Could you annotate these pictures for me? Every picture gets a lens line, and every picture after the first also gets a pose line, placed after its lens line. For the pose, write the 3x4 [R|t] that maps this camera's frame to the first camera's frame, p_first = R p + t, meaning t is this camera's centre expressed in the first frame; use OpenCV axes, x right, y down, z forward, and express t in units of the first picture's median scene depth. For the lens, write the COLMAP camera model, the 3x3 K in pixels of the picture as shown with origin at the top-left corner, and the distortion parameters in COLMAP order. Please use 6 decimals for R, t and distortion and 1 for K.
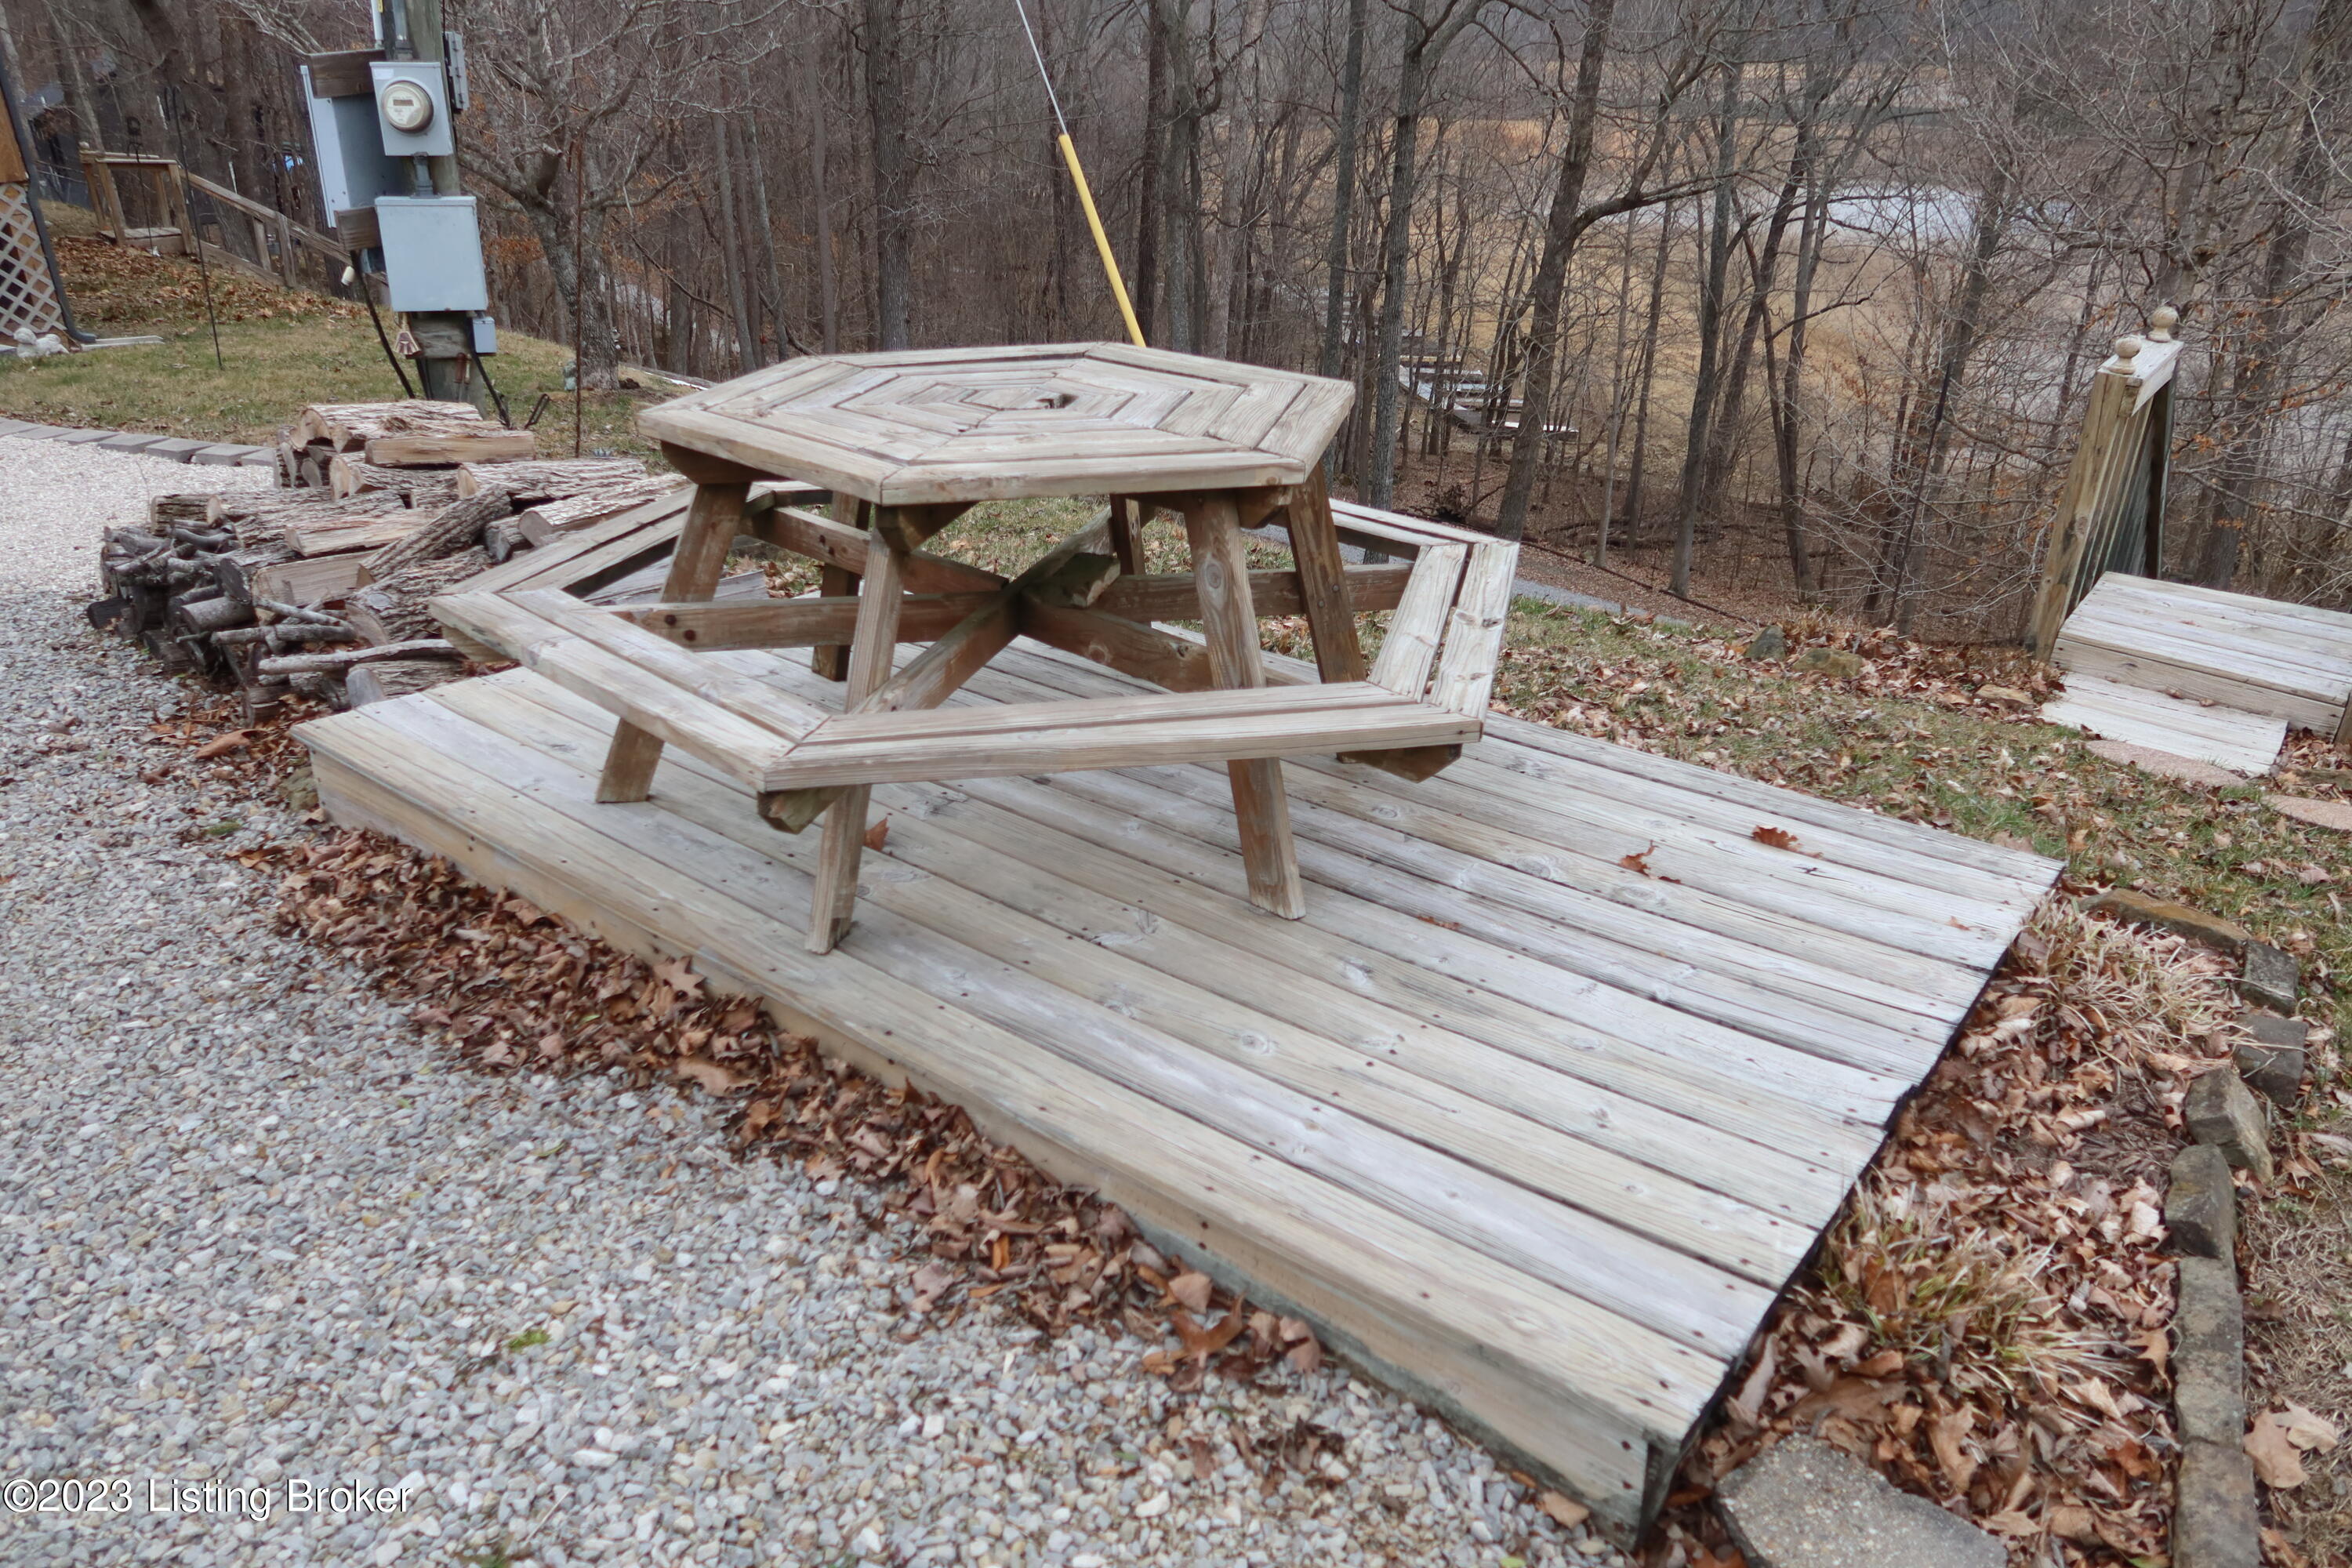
lens RADIAL K [[1640.3, 0, 1171.6], [0, 1640.3, 781.3], [0, 0, 1]] dist [-0.020839, 0.006721]
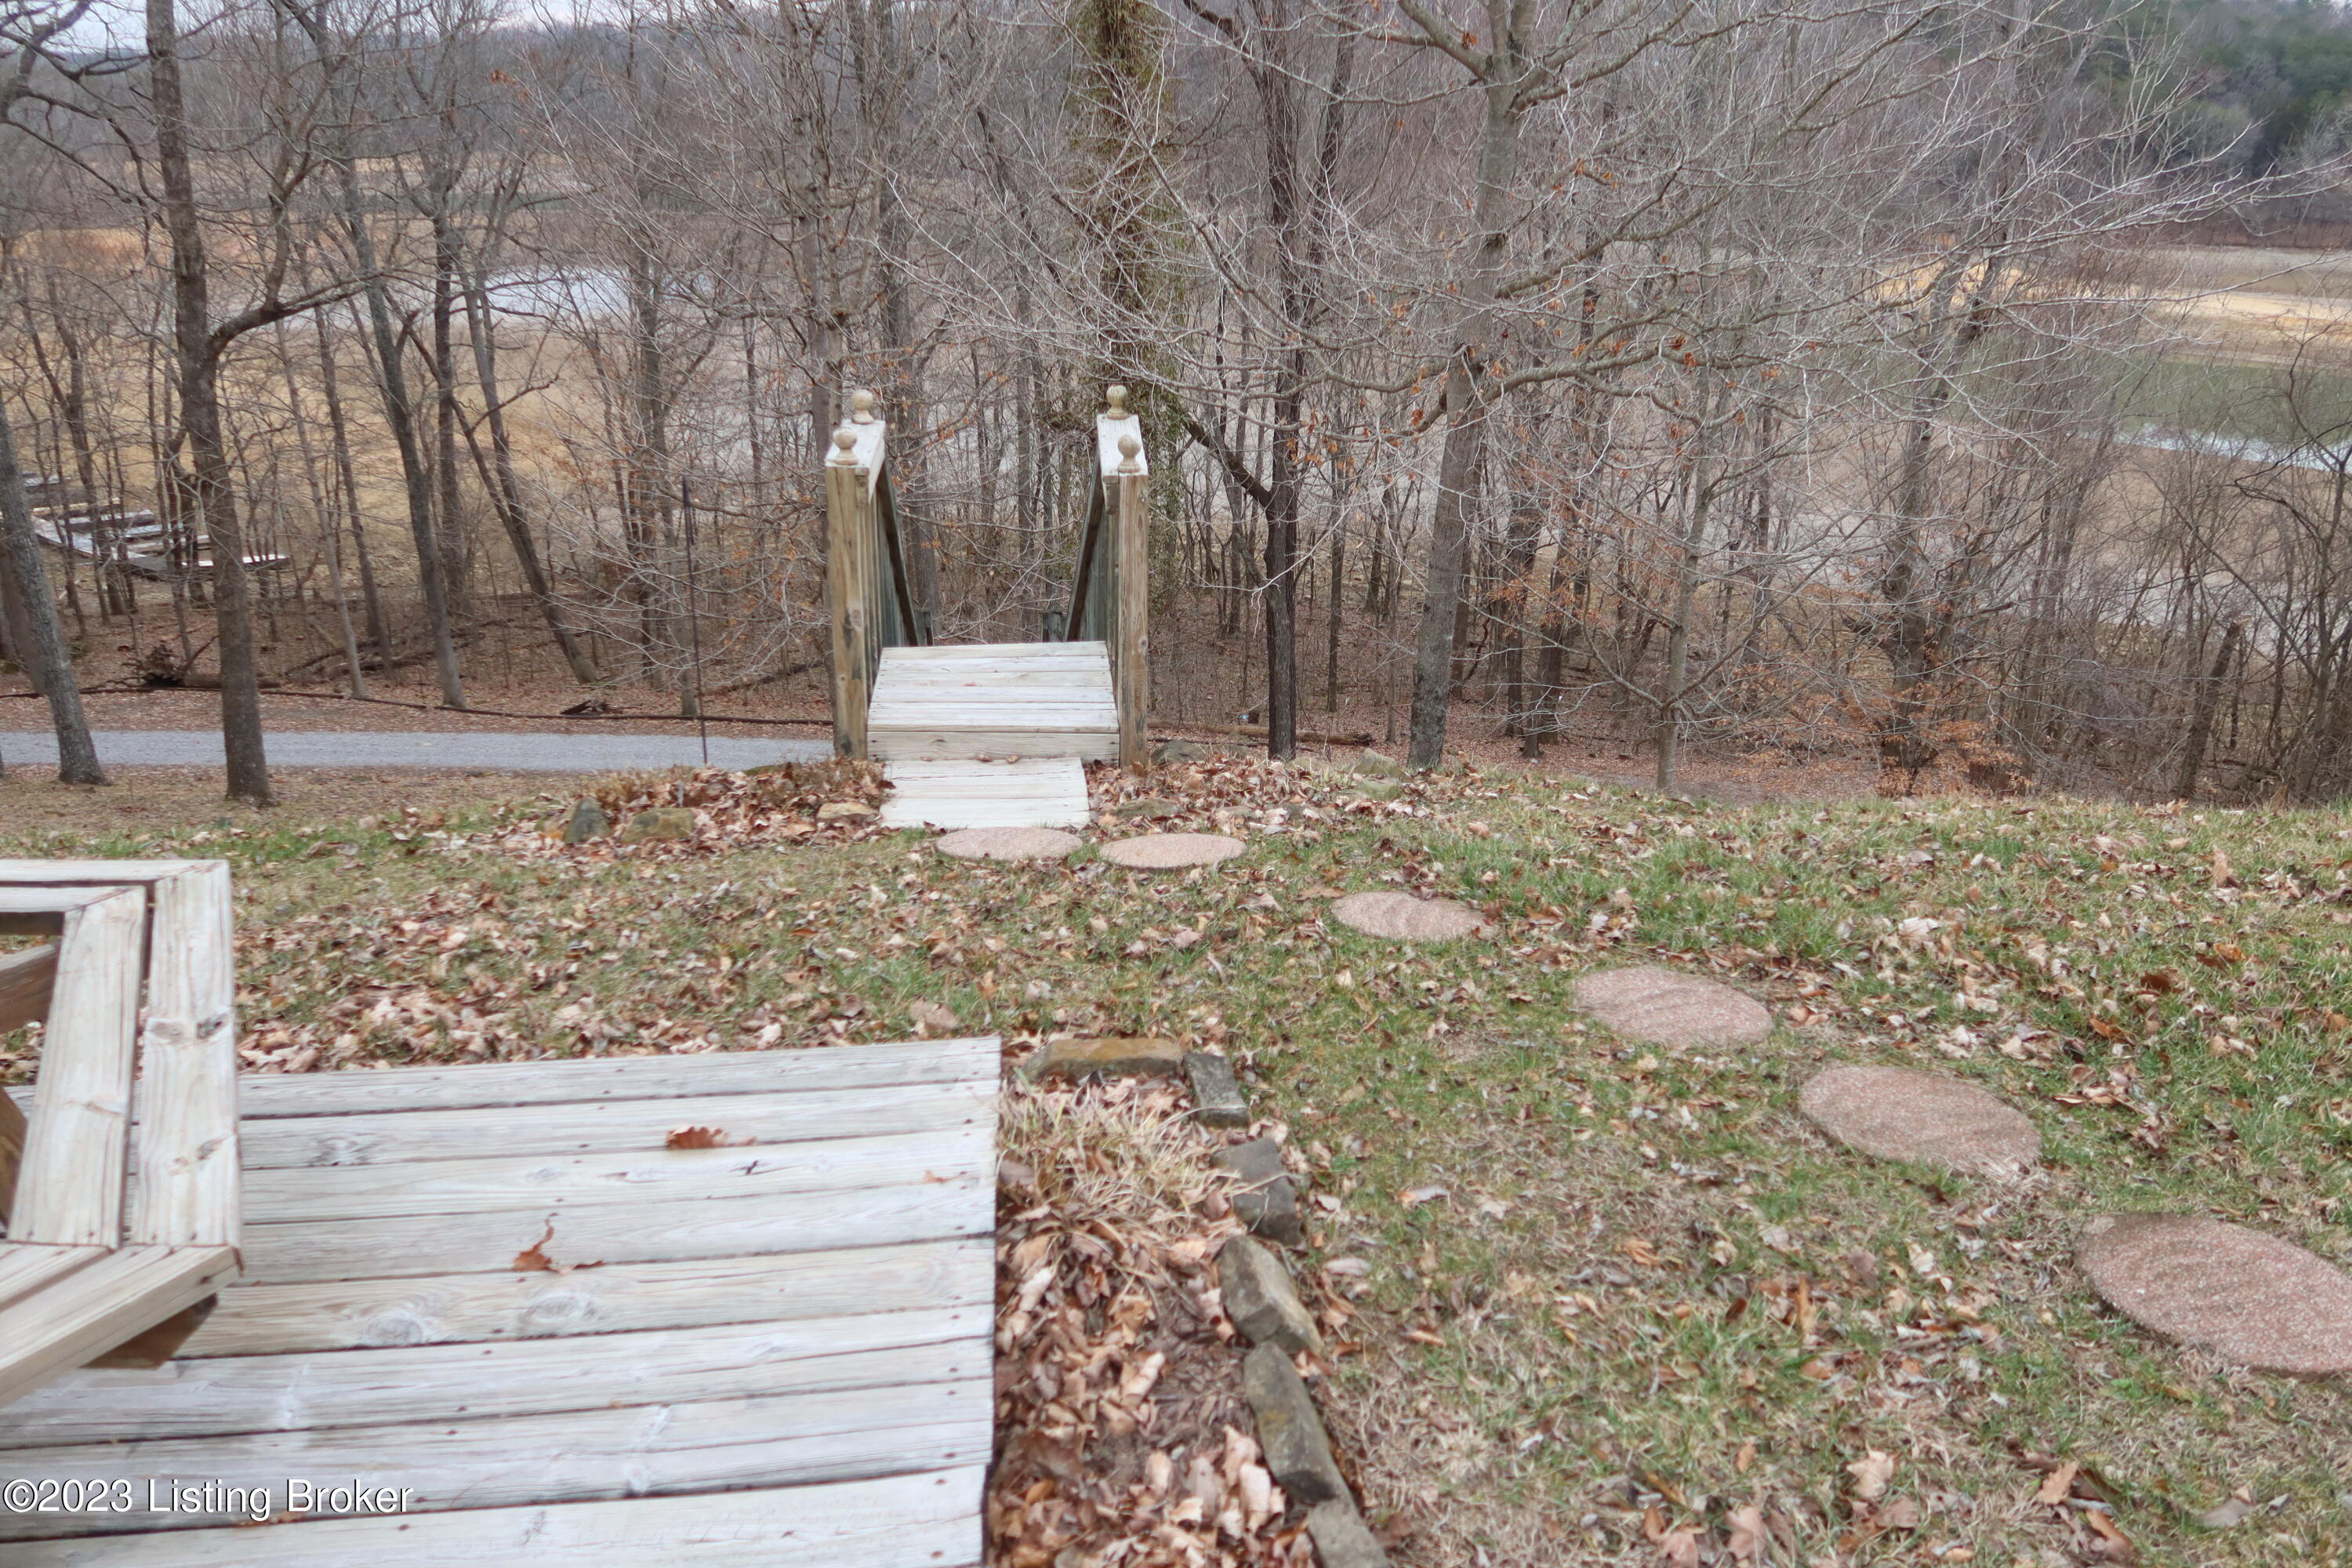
lens RADIAL K [[1640.3, 0, 1171.6], [0, 1640.3, 781.3], [0, 0, 1]] dist [-0.020839, 0.006721]
pose [[0.732392, -0.260203, 0.629203, 0.052641], [0.289423, 0.955429, 0.058224, -0.068344], [-0.616309, 0.139463, 0.775057, 0.136940]]
